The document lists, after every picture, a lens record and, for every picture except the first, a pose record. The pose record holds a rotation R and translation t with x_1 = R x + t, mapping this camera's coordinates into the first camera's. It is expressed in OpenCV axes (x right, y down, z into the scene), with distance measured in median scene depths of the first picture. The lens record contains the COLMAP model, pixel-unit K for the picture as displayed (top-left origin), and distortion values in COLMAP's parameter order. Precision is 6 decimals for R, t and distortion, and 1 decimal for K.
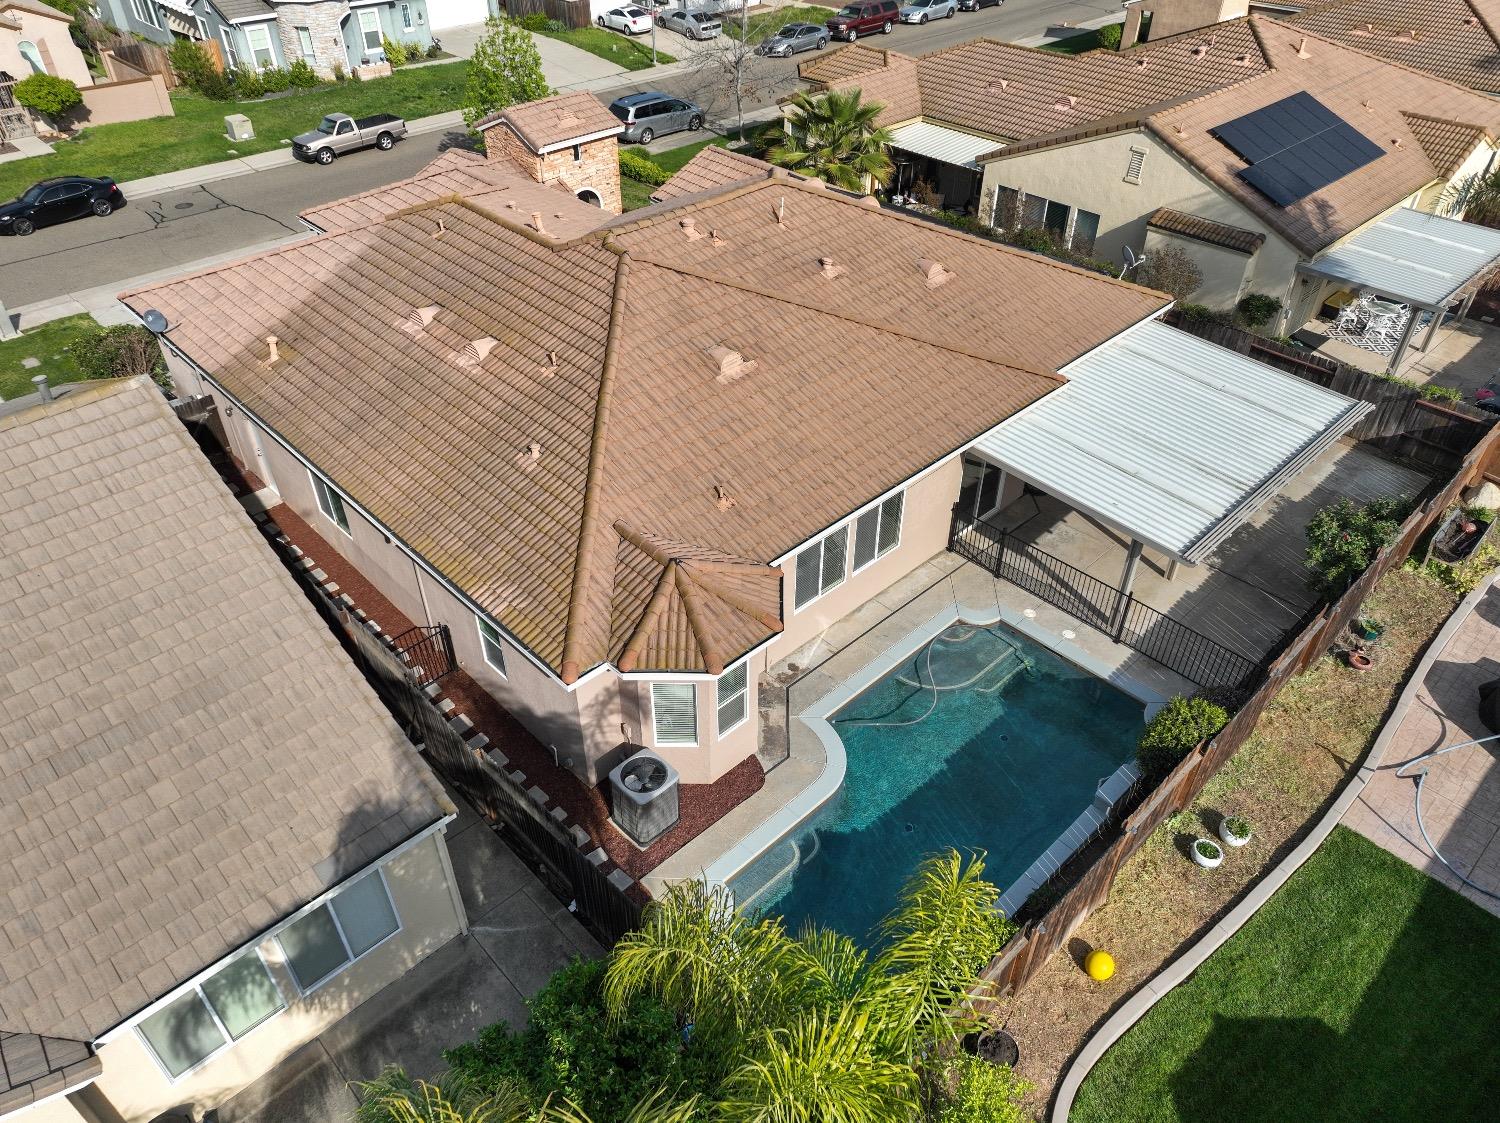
lens RADIAL K [[1053.9, 0, 750.0], [0, 1053.9, 561.5], [0, 0, 1]] dist [-0.002361, 0.022711]
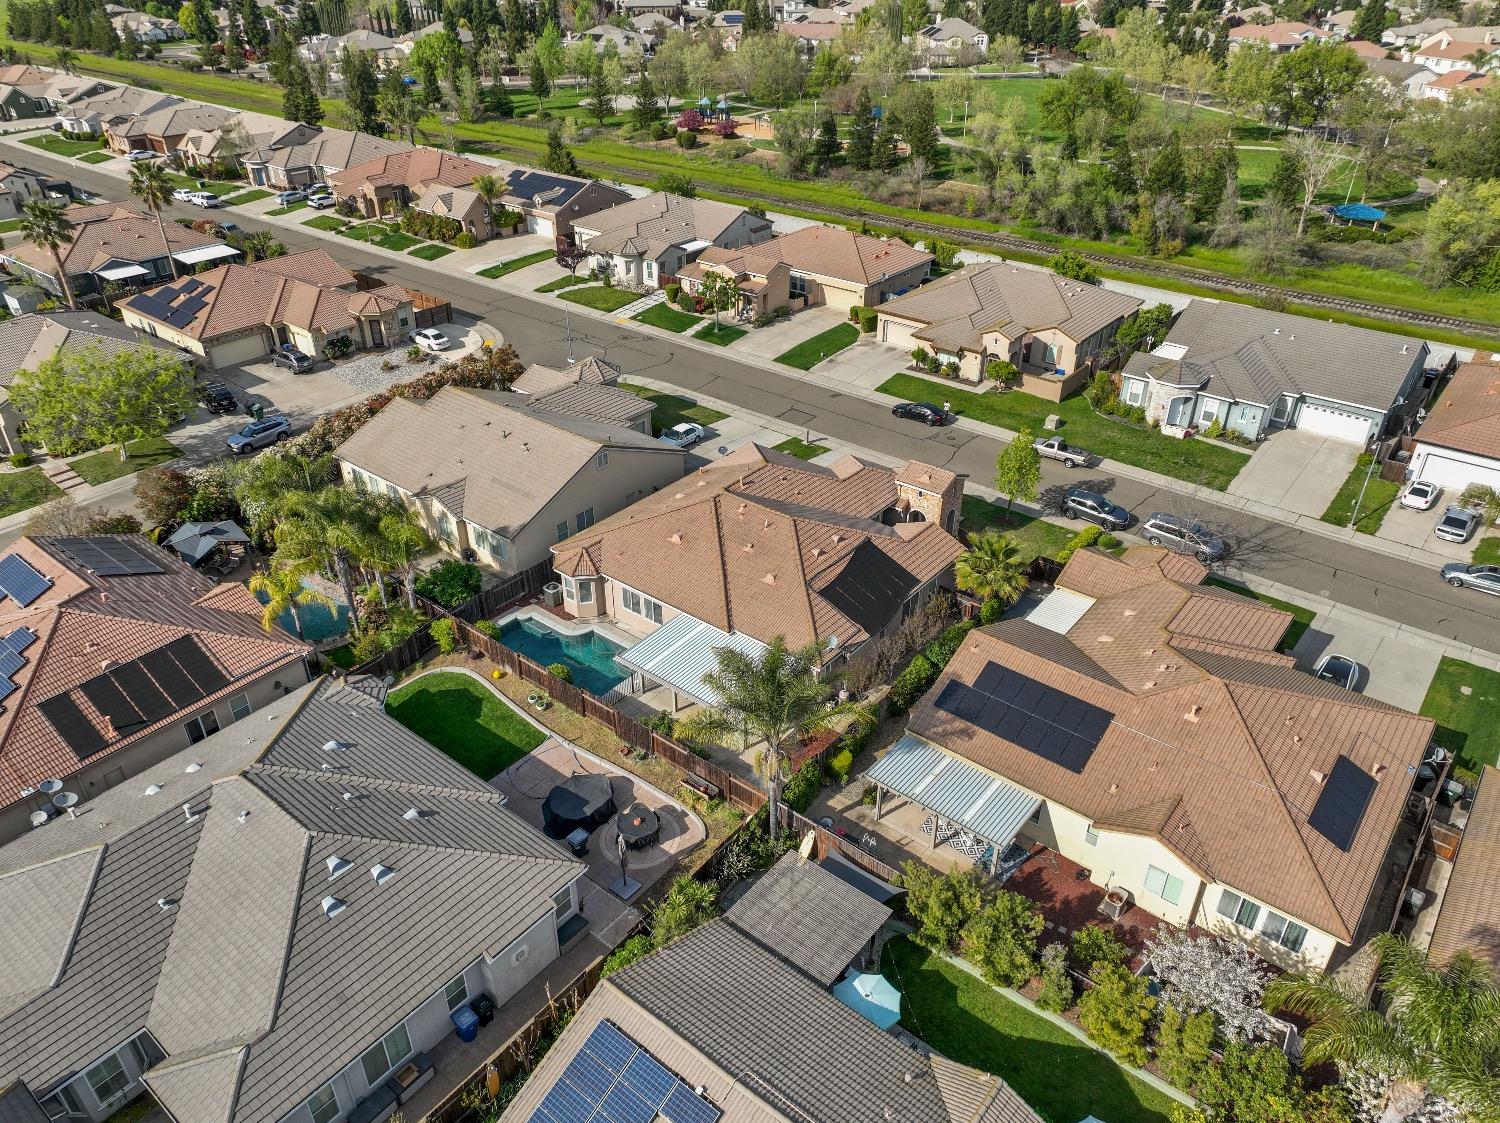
lens RADIAL K [[1052.9, 0, 750.0], [0, 1052.9, 561.5], [0, 0, 1]] dist [0.007061, 0.005002]
pose [[0.127444, 0.517947, -0.845866, 1.512966], [-0.617249, 0.708971, 0.341123, -0.764035], [0.776377, 0.478636, 0.410056, 0.000251]]
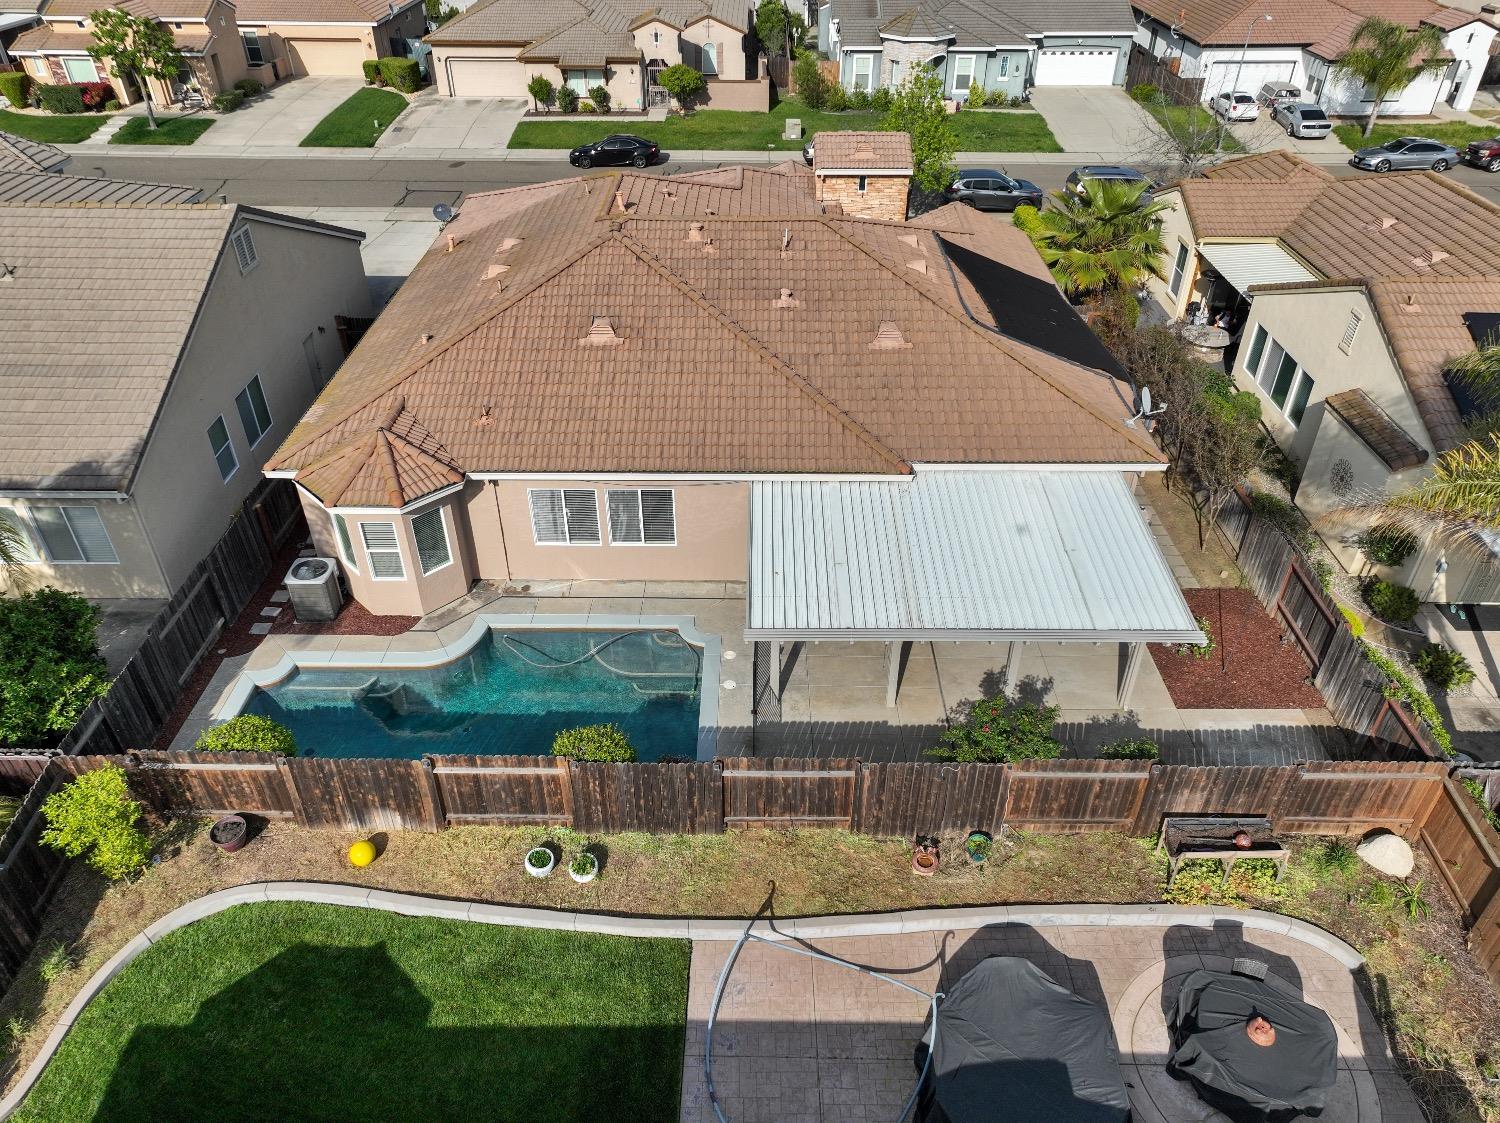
lens RADIAL K [[1053.9, 0, 750.0], [0, 1053.9, 561.5], [0, 0, 1]] dist [-0.002361, 0.022711]
pose [[0.715408, 0.407087, -0.567866, 0.525067], [-0.434301, 0.895745, 0.094993, -0.087312], [0.547333, 0.178666, 0.817622, 0.108443]]
